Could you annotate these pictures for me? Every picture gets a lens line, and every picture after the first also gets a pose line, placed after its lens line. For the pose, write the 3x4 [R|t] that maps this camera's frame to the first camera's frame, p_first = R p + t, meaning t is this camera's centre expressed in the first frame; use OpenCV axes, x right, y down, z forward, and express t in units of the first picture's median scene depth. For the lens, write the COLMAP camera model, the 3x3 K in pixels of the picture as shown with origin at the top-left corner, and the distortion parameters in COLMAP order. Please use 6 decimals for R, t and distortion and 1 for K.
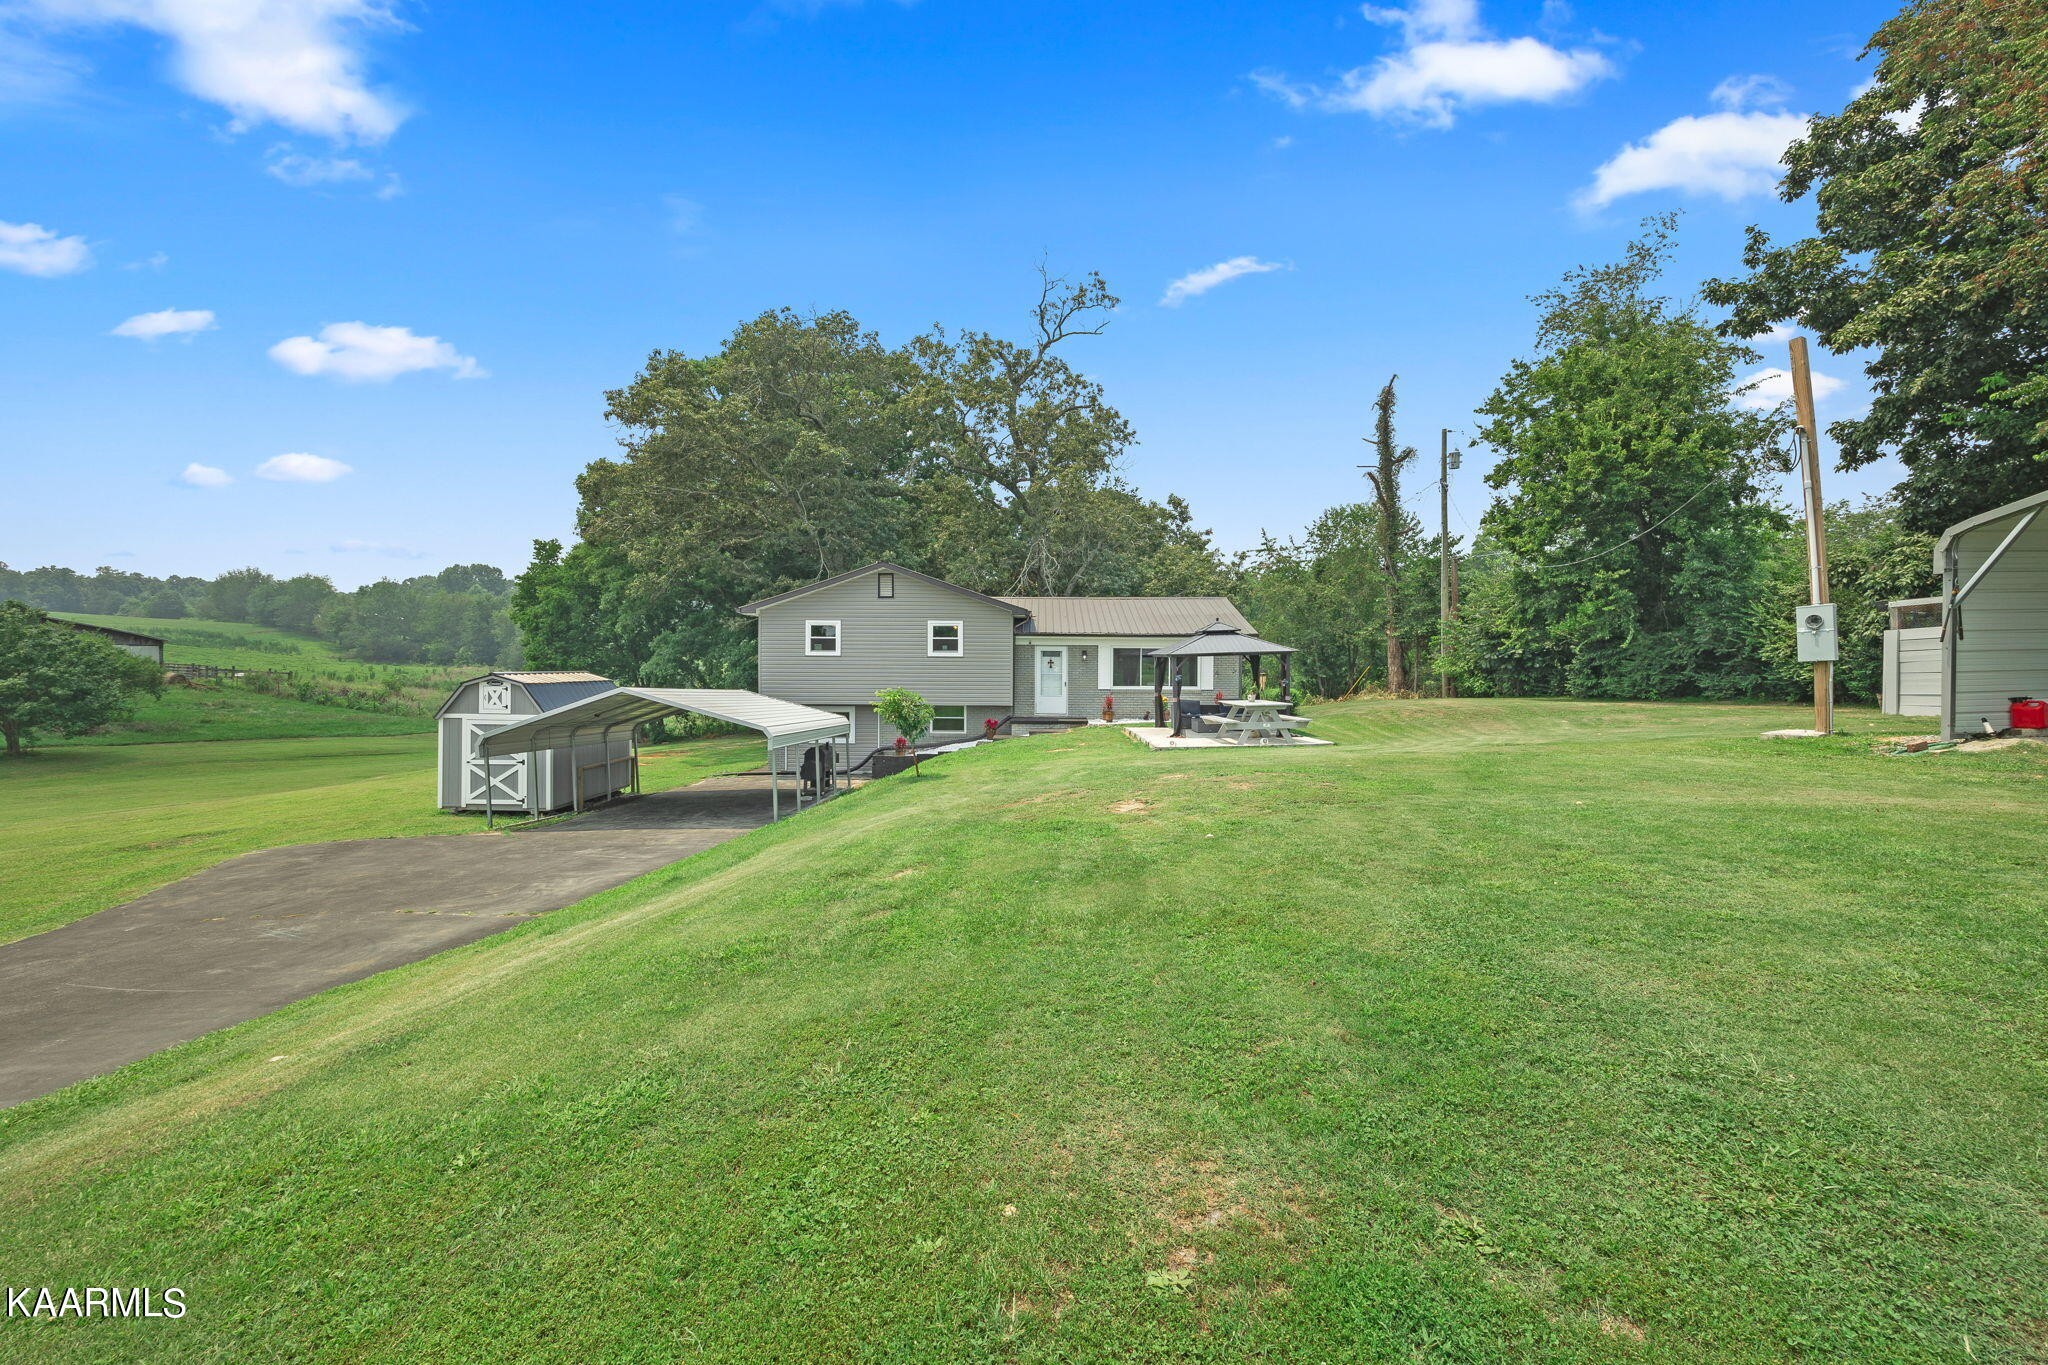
lens RADIAL K [[819.8, 0, 1036.3], [0, 819.8, 674.2], [0, 0, 1]] dist [-0.007350, 0.000036]
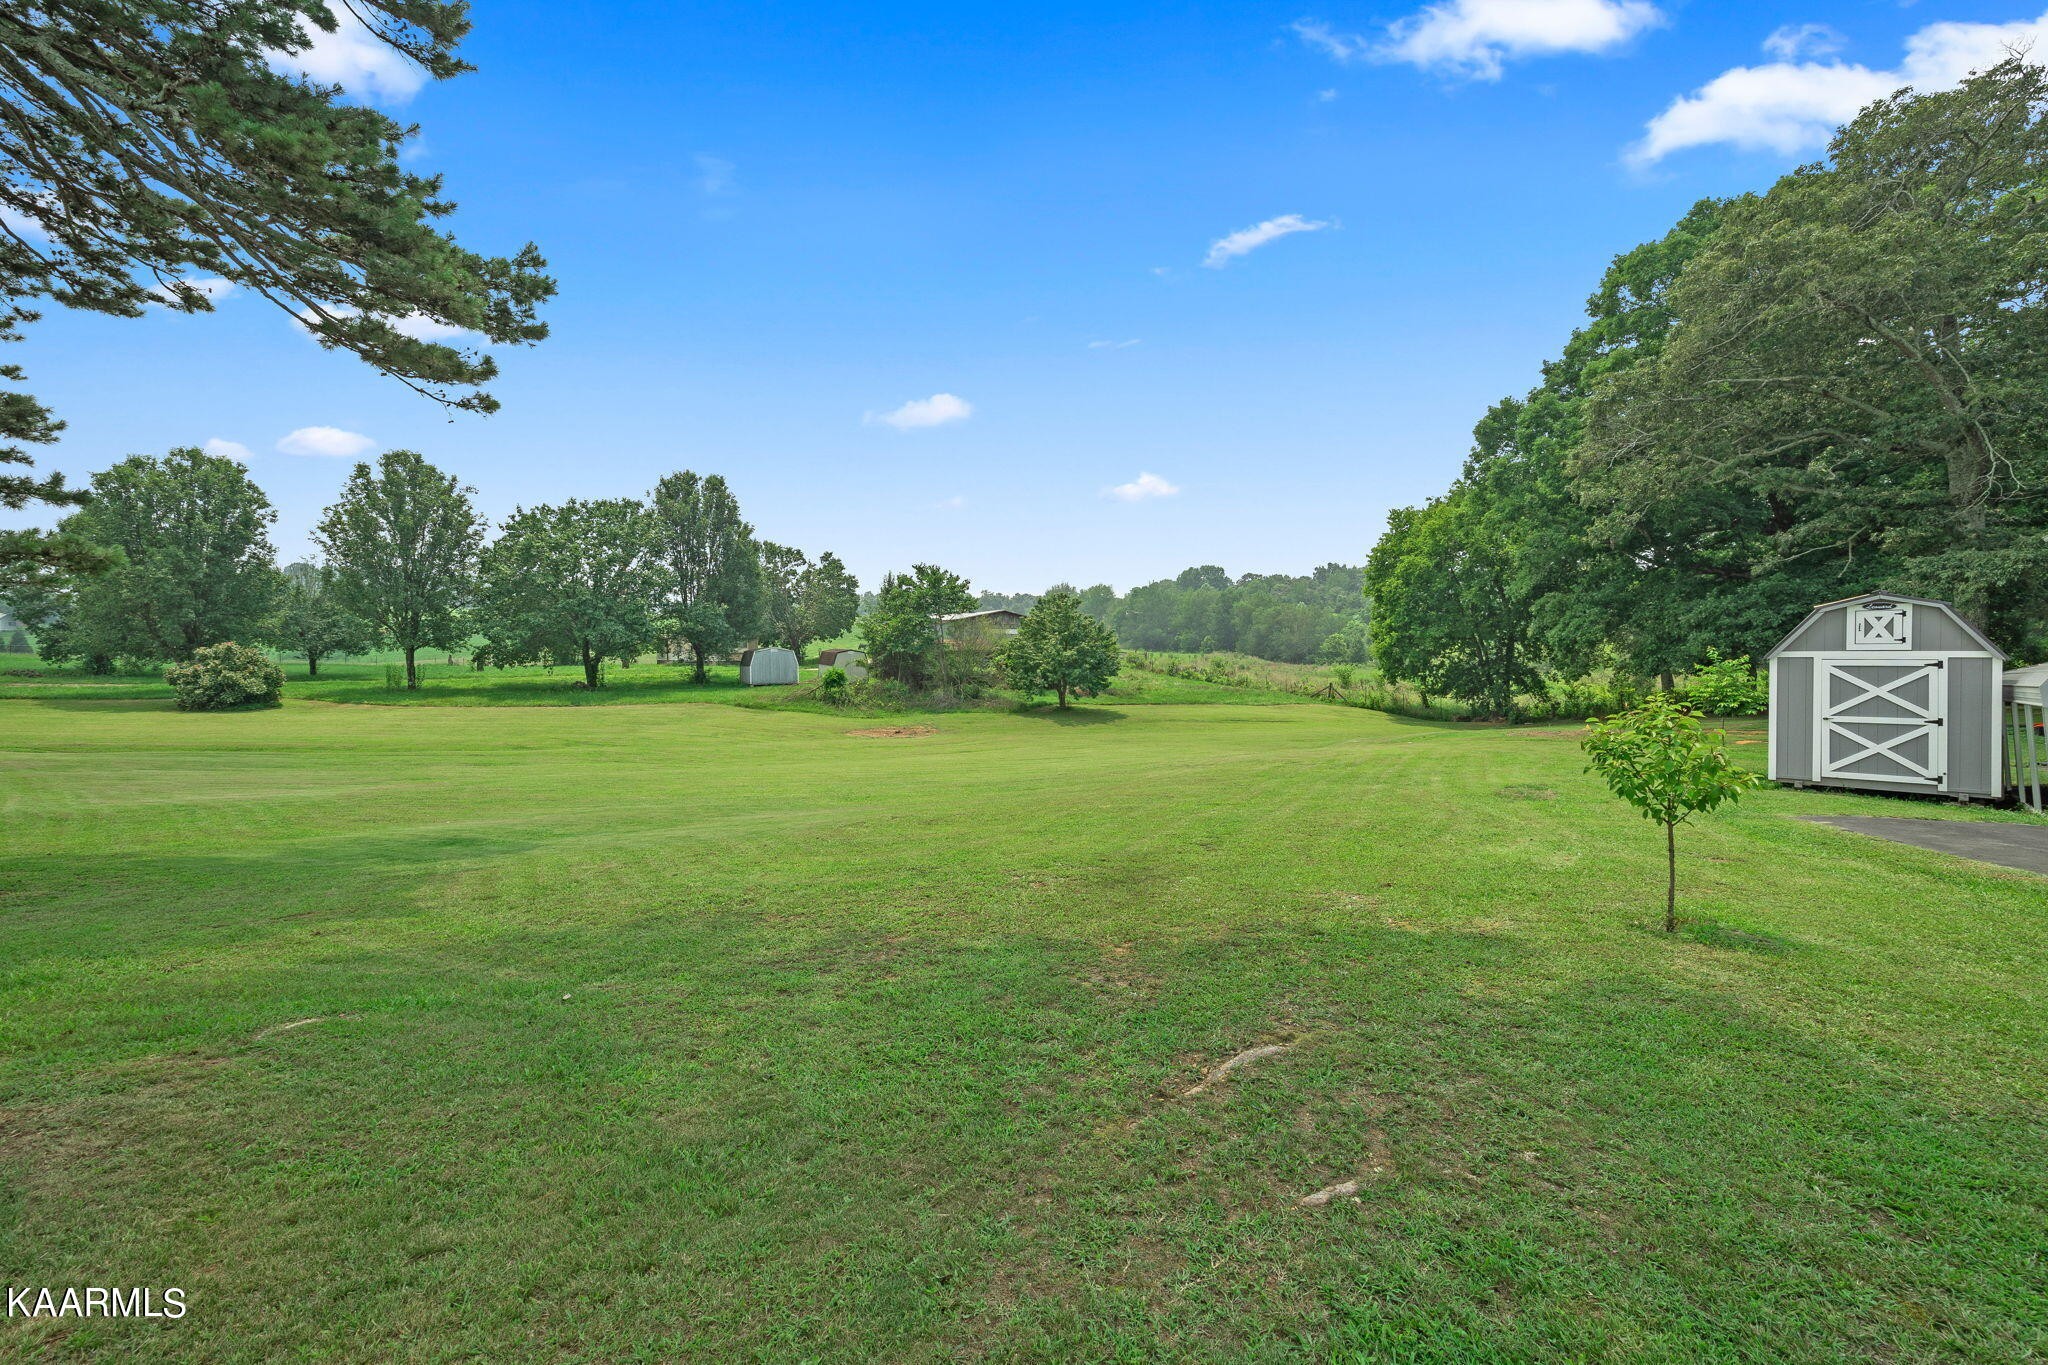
lens RADIAL K [[825.9, 0, 1032.8], [0, 825.9, 660.1], [0, 0, 1]] dist [-0.007663, 0.000189]
pose [[0.714530, -0.009811, -0.699536, -0.497587], [0.007200, 0.999952, -0.006670, 0.040670], [0.699568, -0.000271, 0.714566, 0.004876]]
